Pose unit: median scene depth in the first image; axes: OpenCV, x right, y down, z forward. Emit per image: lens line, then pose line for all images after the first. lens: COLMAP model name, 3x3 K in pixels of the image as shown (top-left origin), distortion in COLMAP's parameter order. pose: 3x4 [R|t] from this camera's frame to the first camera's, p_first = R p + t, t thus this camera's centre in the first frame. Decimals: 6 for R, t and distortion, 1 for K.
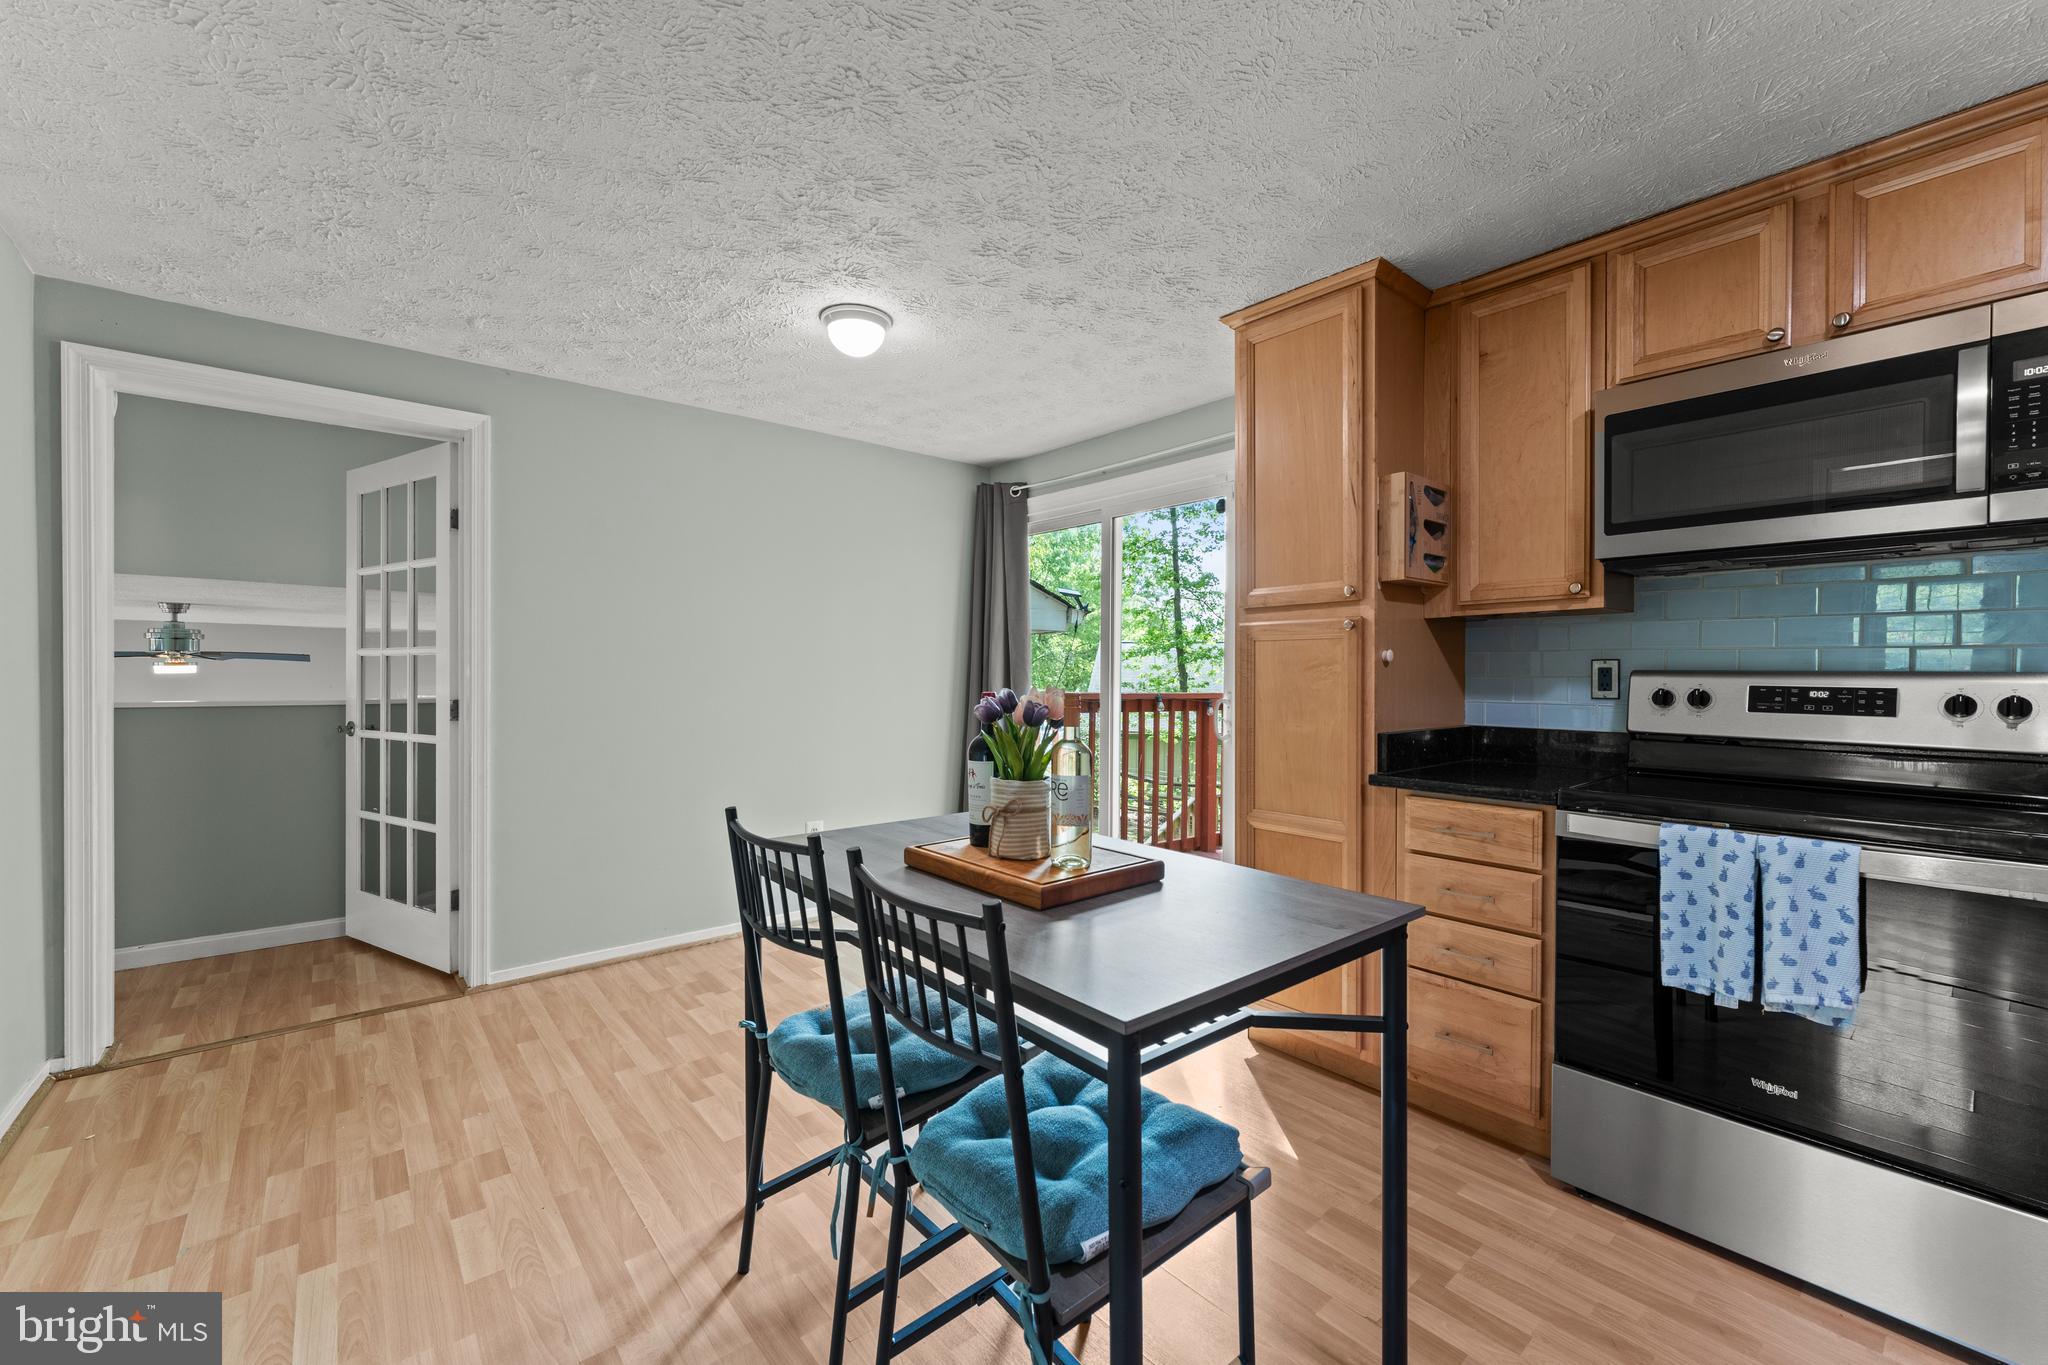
lens RADIAL K [[823.1, 0, 1013.9], [0, 823.1, 684.3], [0, 0, 1]] dist [0.000238, 0.000163]
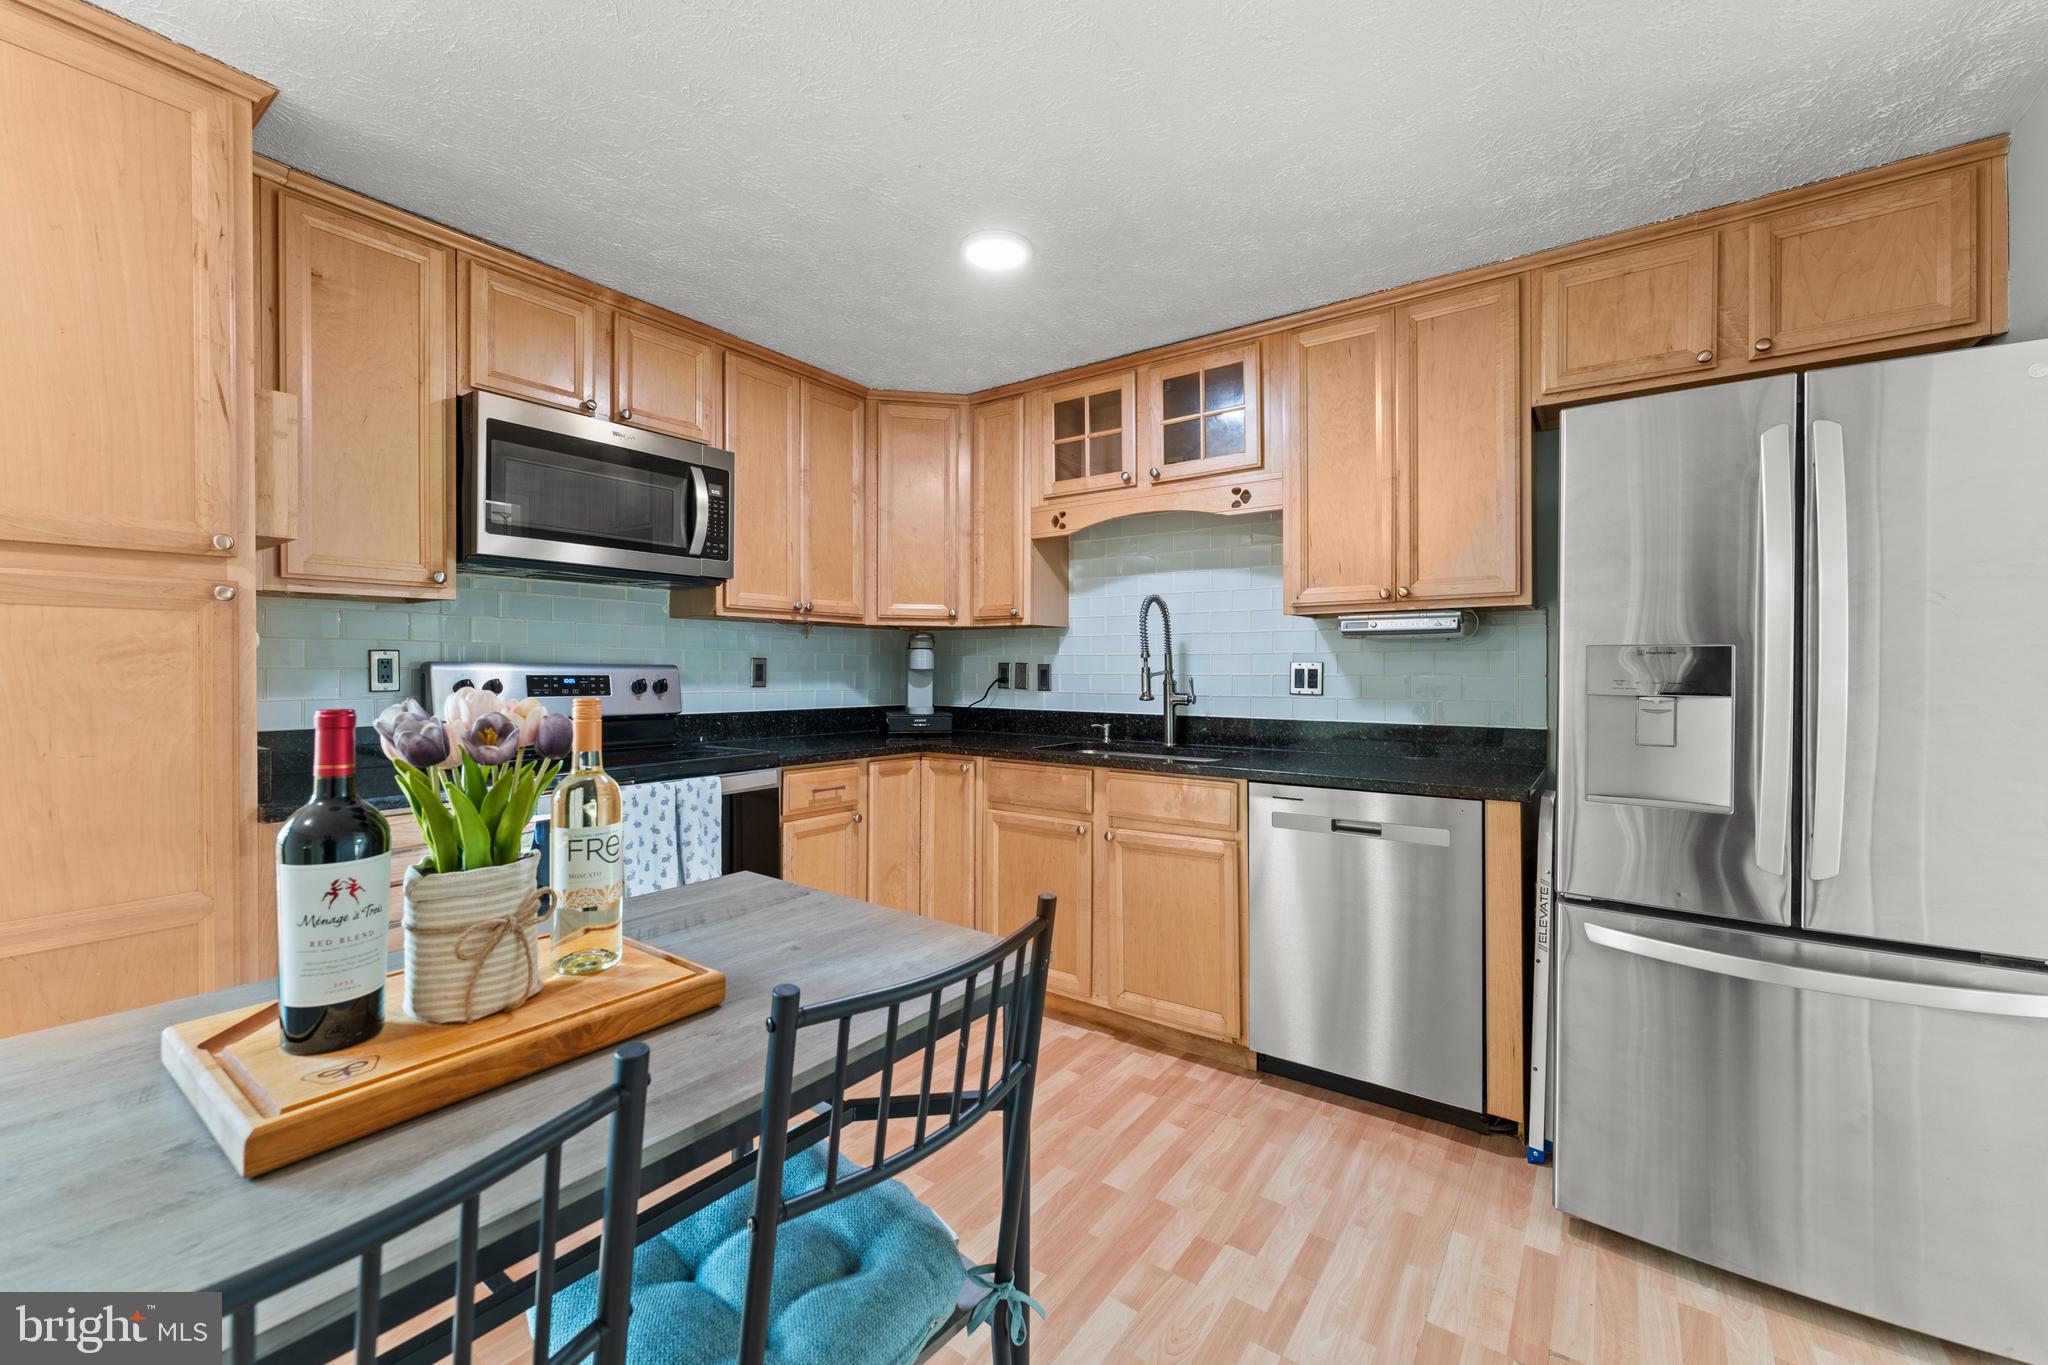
lens RADIAL K [[850.2, 0, 1019.7], [0, 850.2, 679.8], [0, 0, 1]] dist [0.003104, 0.000287]
pose [[-0.265390, -0.019558, 0.963943, -0.367066], [0.009473, 0.999693, 0.022891, -0.009773], [-0.964094, 0.015206, -0.265124, 0.470951]]
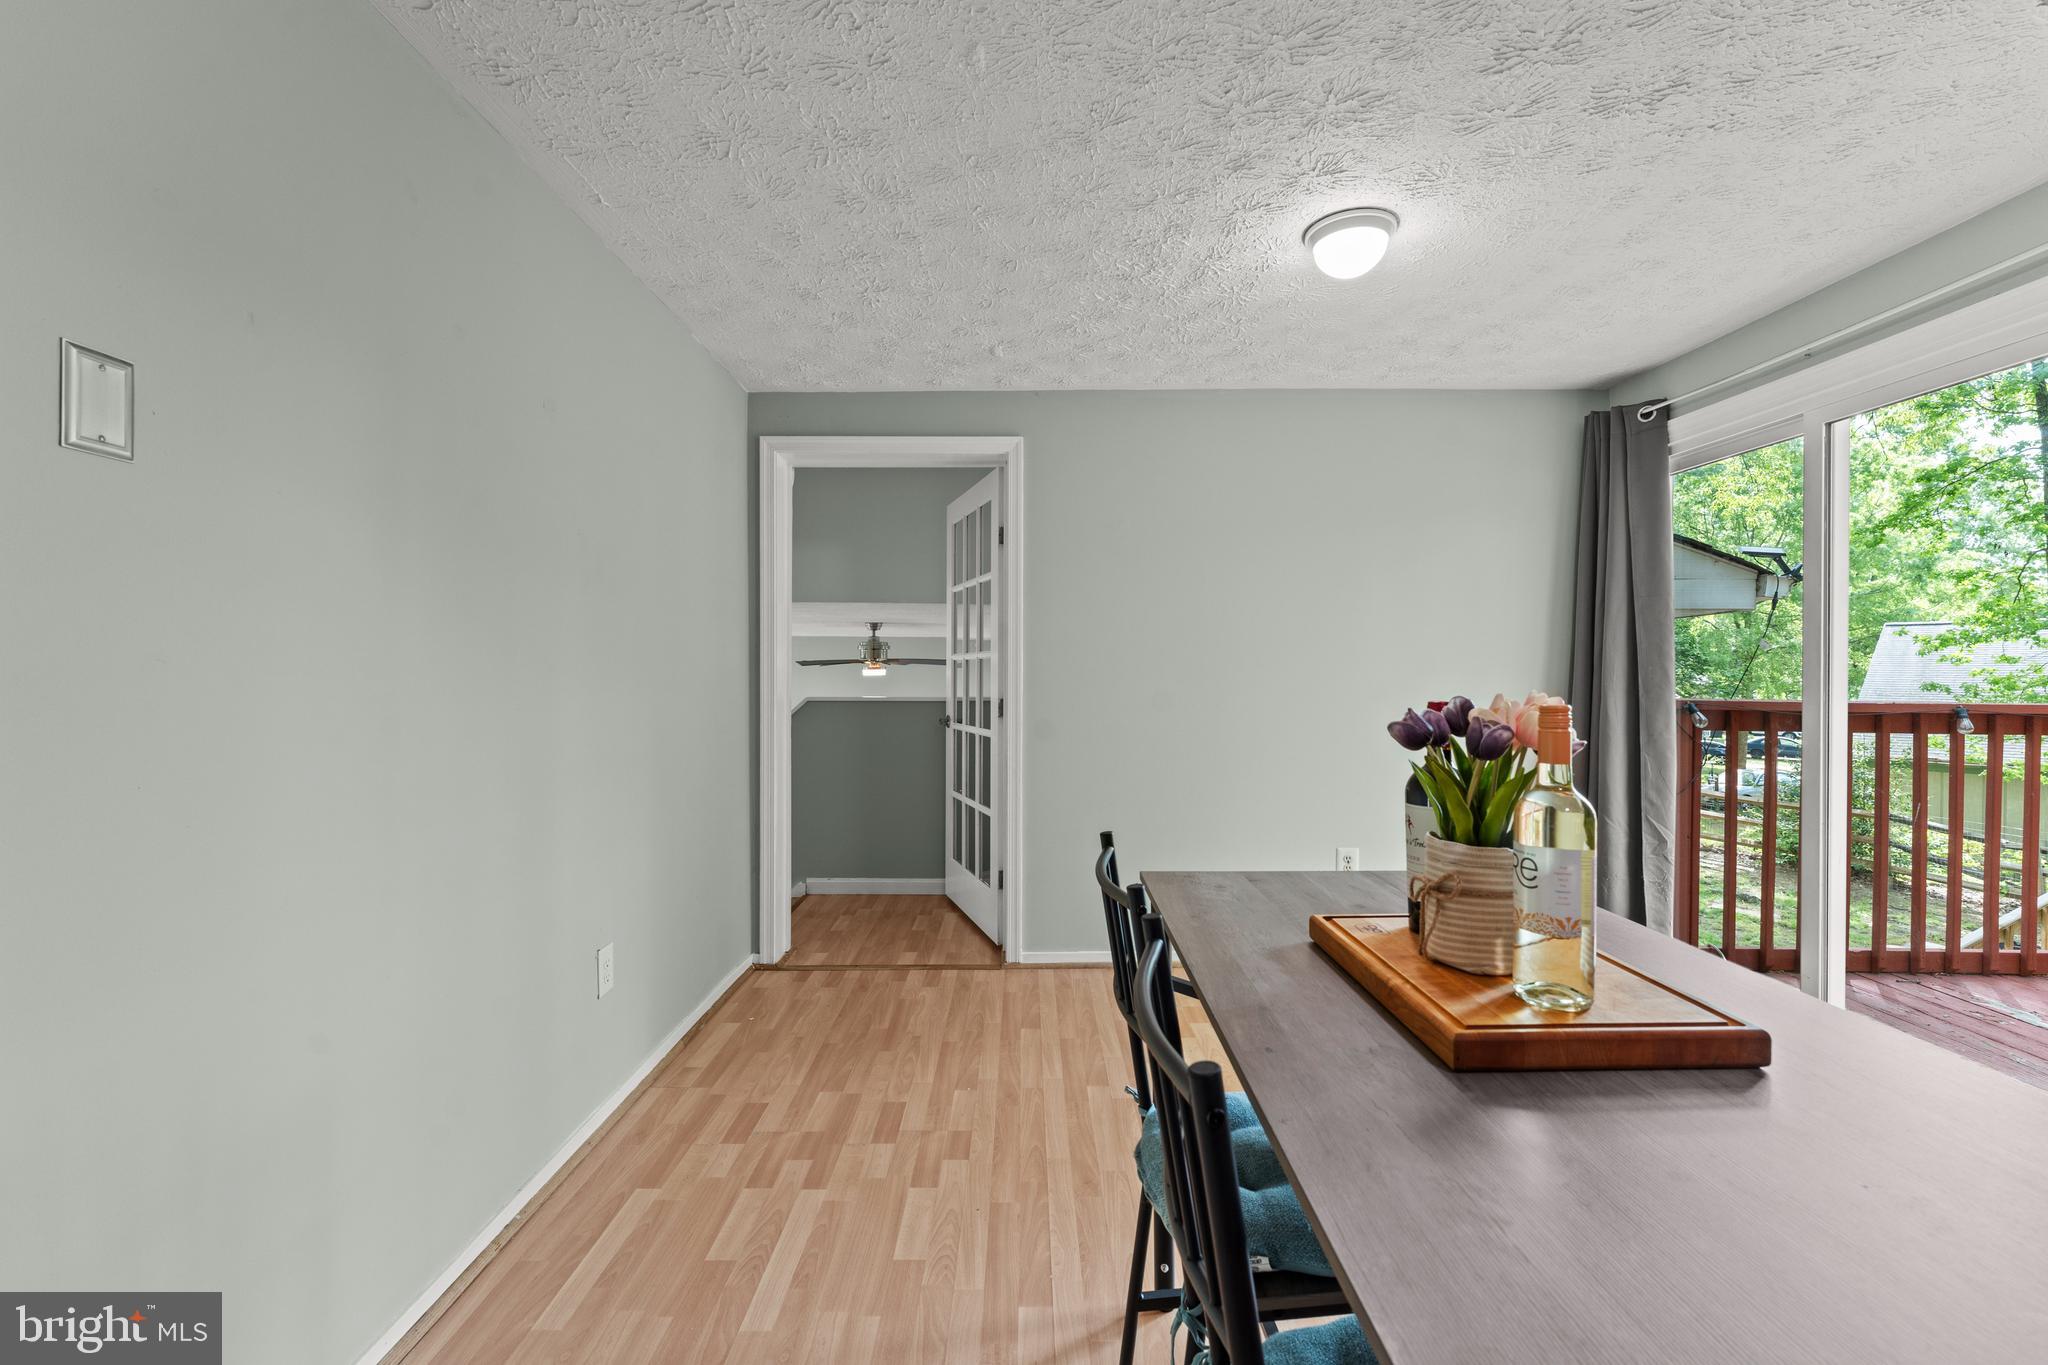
lens RADIAL K [[853.6, 0, 1025.2], [0, 853.6, 677.8], [0, 0, 1]] dist [-0.001109, -0.000419]
pose [[0.770755, -0.001041, -0.637130, 0.092048], [-0.003973, 0.999971, -0.006441, -0.002276], [0.637119, 0.007496, 0.770729, 0.160309]]
